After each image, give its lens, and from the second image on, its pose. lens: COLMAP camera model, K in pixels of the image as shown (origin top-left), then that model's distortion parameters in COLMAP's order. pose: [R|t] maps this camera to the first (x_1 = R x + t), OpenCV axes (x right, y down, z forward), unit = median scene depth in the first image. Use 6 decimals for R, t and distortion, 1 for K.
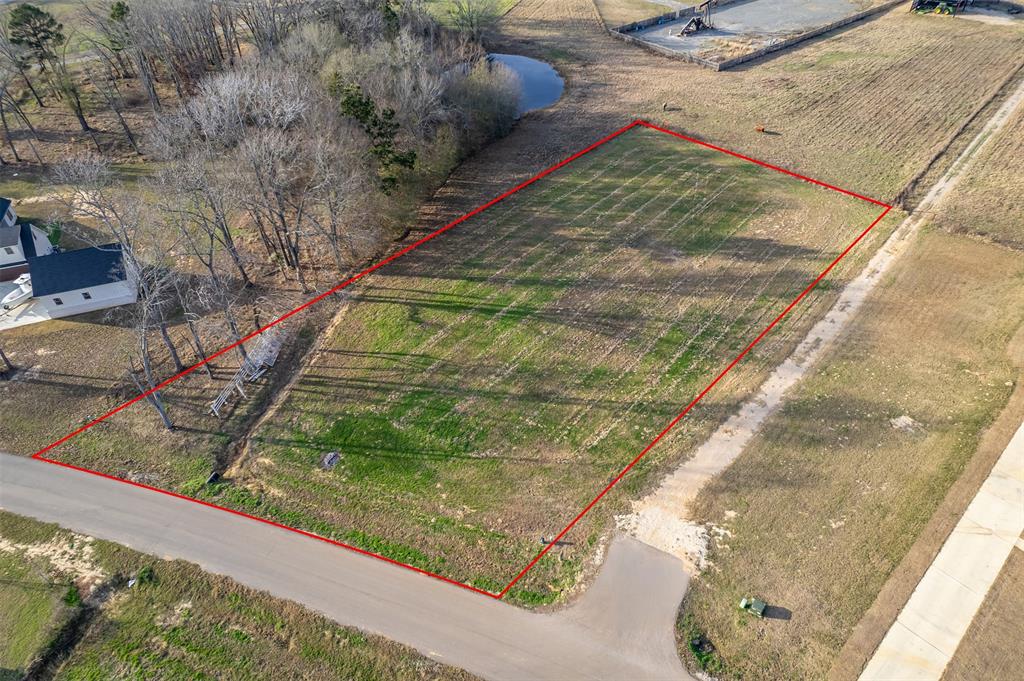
lens RADIAL K [[653.2, 0, 514.7], [0, 653.2, 344.8], [0, 0, 1]] dist [-0.070200, 0.064832]
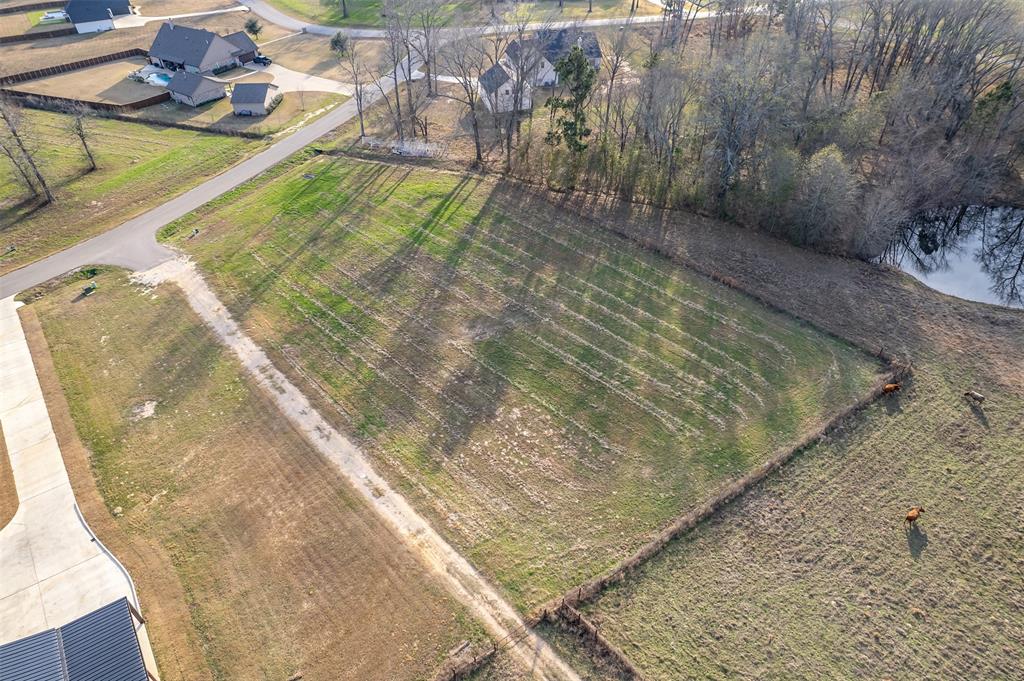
lens RADIAL K [[653.2, 0, 514.7], [0, 653.2, 344.8], [0, 0, 1]] dist [-0.070200, 0.064832]
pose [[-0.080984, 0.660153, -0.746752, 1.096868], [-0.646619, 0.535355, 0.543396, -0.764491], [0.758502, 0.526871, 0.383513, 0.866055]]
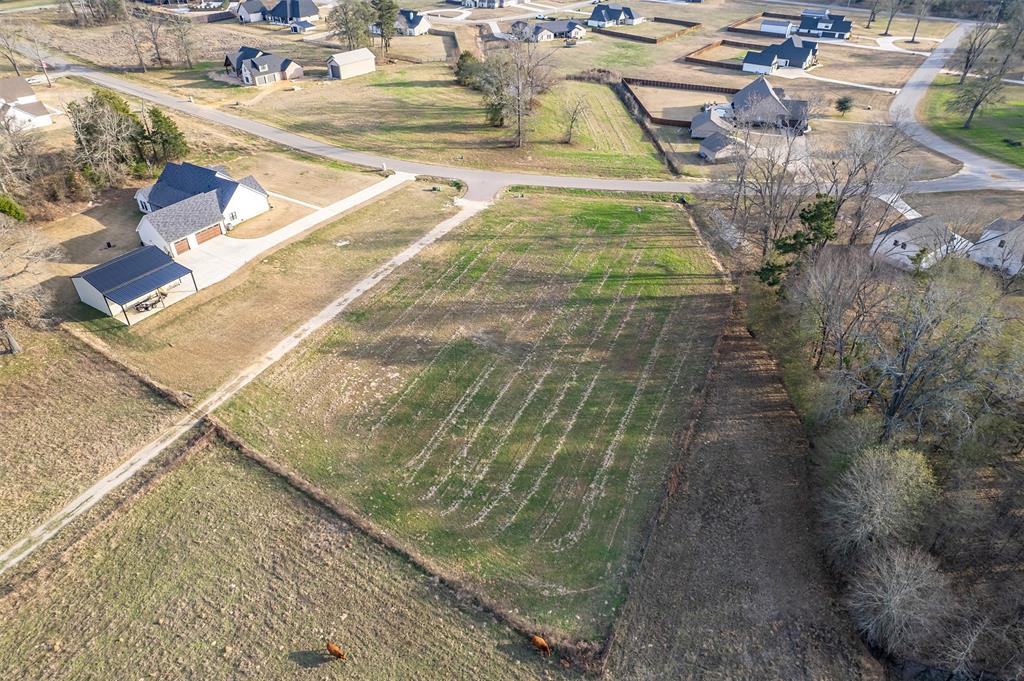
lens RADIAL K [[653.2, 0, 514.7], [0, 653.2, 344.8], [0, 0, 1]] dist [-0.070200, 0.064832]
pose [[-0.957780, 0.183399, -0.221409, 0.520807], [-0.175020, 0.239034, 0.955108, -1.366045], [0.228090, 0.953534, -0.196843, 1.489238]]
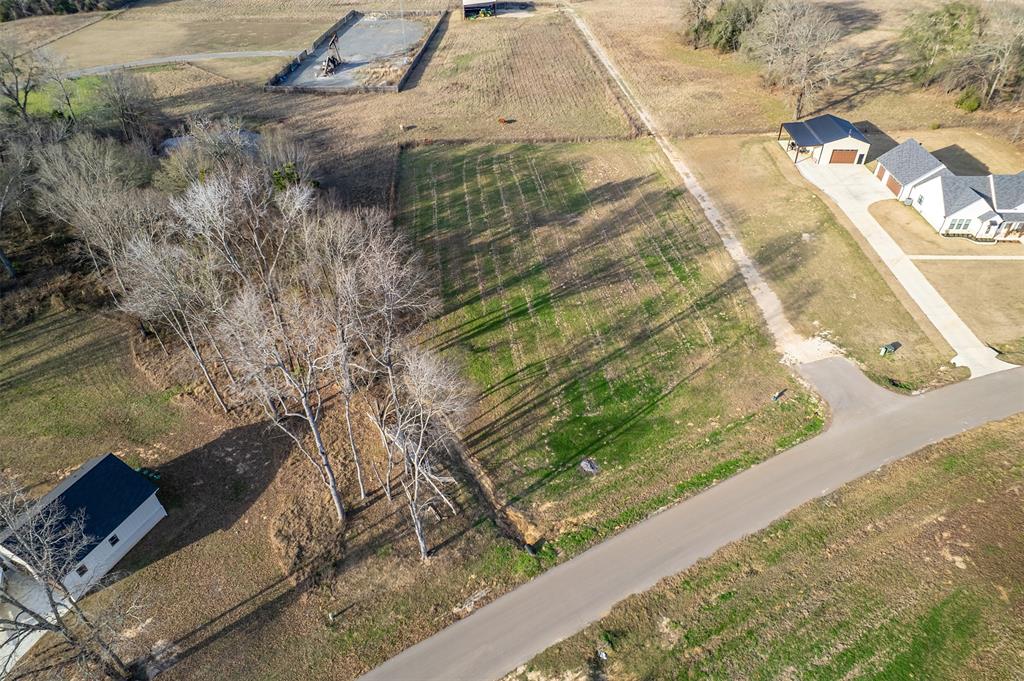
lens RADIAL K [[653.2, 0, 514.7], [0, 653.2, 344.8], [0, 0, 1]] dist [-0.070200, 0.064832]
pose [[0.680636, -0.452511, 0.576167, -0.767053], [0.485916, 0.867404, 0.107222, -0.140911], [-0.548288, 0.206989, 0.810269, 0.158311]]
